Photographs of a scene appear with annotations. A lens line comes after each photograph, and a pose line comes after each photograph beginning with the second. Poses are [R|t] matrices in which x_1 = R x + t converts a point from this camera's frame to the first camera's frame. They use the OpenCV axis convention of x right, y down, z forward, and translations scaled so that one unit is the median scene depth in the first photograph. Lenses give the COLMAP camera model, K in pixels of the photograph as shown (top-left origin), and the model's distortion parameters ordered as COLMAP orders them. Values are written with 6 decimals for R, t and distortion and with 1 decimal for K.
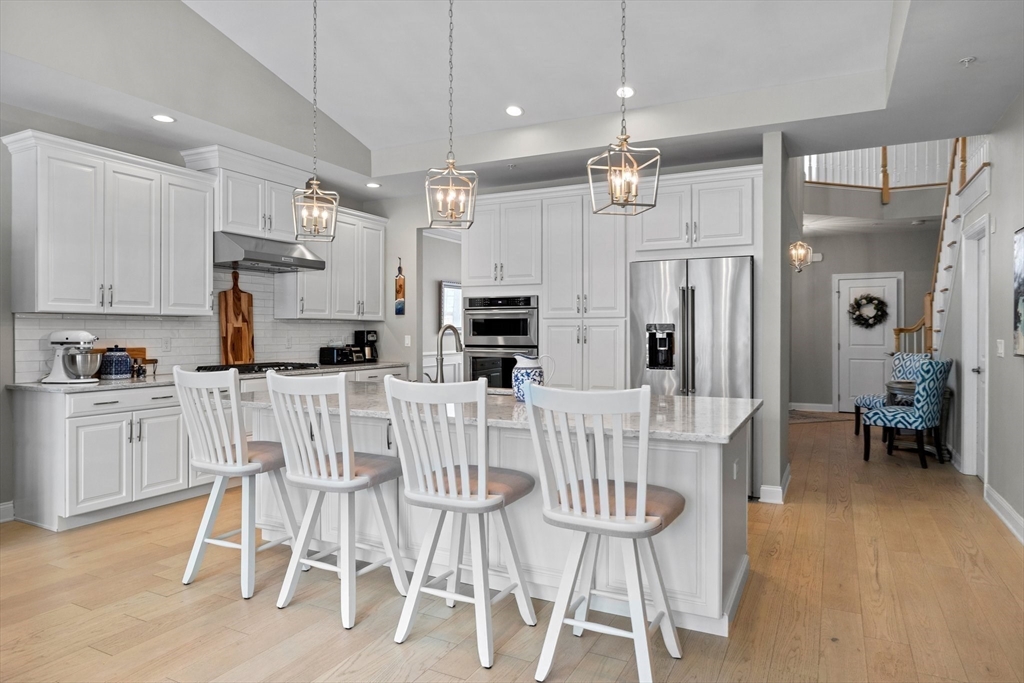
lens RADIAL K [[651.5, 0, 495.8], [0, 651.5, 327.1], [0, 0, 1]] dist [-0.003198, 0.002830]
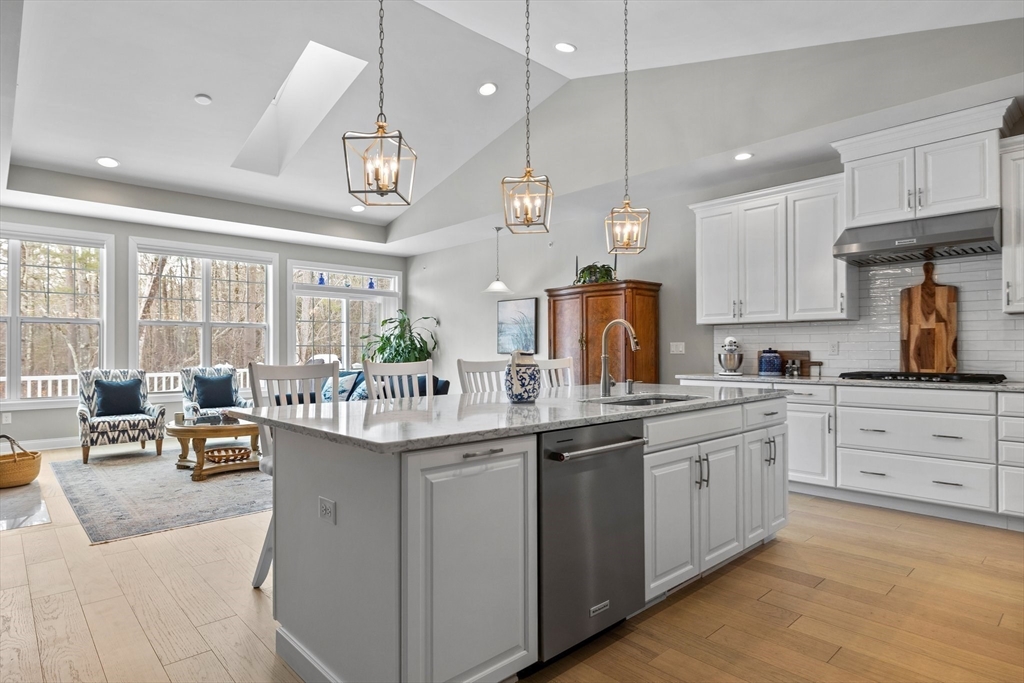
lens RADIAL K [[559.0, 0, 516.0], [0, 559.0, 346.6], [0, 0, 1]] dist [-0.001869, 0.000345]
pose [[-0.332433, -0.006063, -0.943108, 0.488086], [0.008299, 0.999922, -0.009354, 0.027255], [0.943091, -0.010937, -0.332356, 0.784275]]
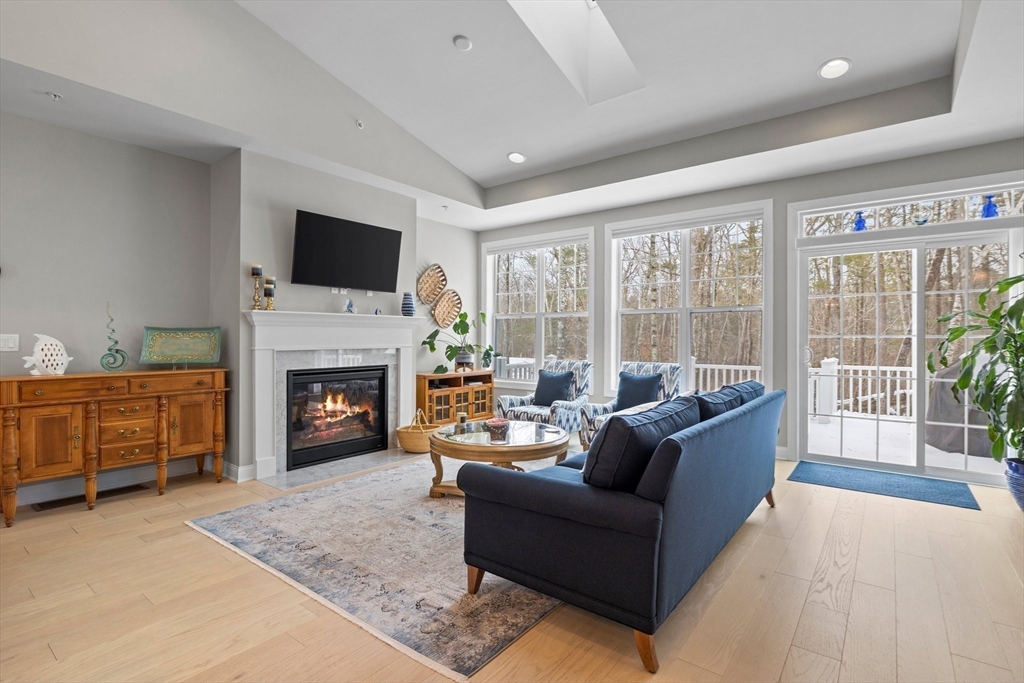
lens RADIAL K [[488.7, 0, 510.1], [0, 488.7, 344.8], [0, 0, 1]] dist [-0.000601, -0.000798]
pose [[-0.982540, -0.006980, 0.185920, -0.411898], [-0.005059, 0.999929, 0.010809, 0.014233], [-0.185982, 0.009680, -0.982505, 0.639228]]
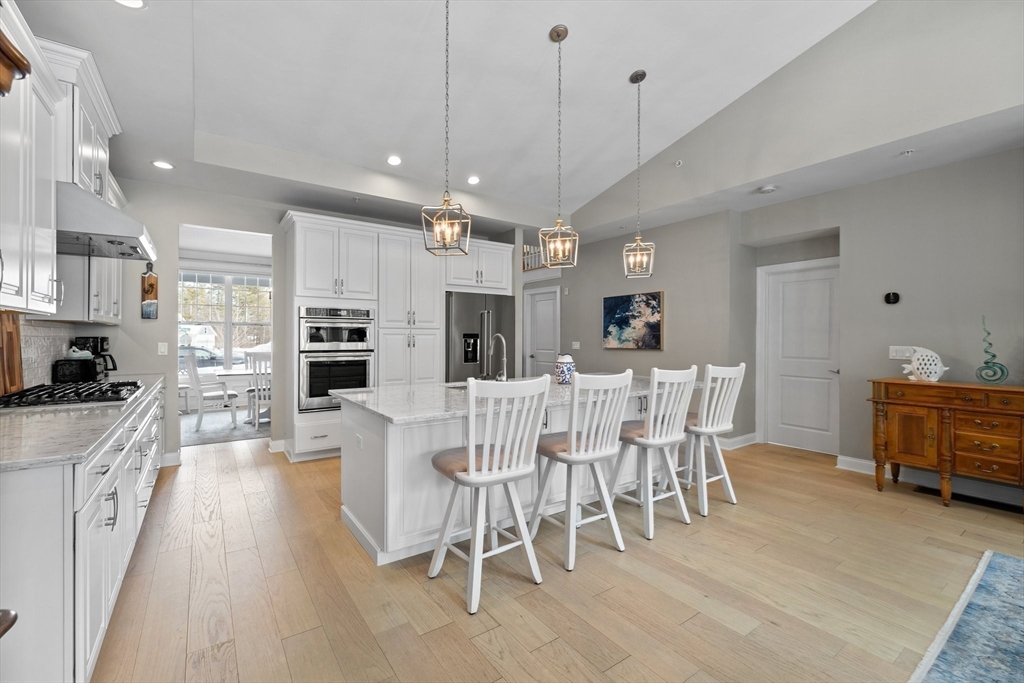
lens RADIAL K [[443.2, 0, 518.4], [0, 443.2, 339.4], [0, 0, 1]] dist [0.002872, -0.001574]
pose [[0.439418, -0.004602, 0.898271, -0.600822], [-0.009341, 0.999909, 0.009692, -0.002053], [-0.898234, -0.012649, 0.439335, 0.395126]]
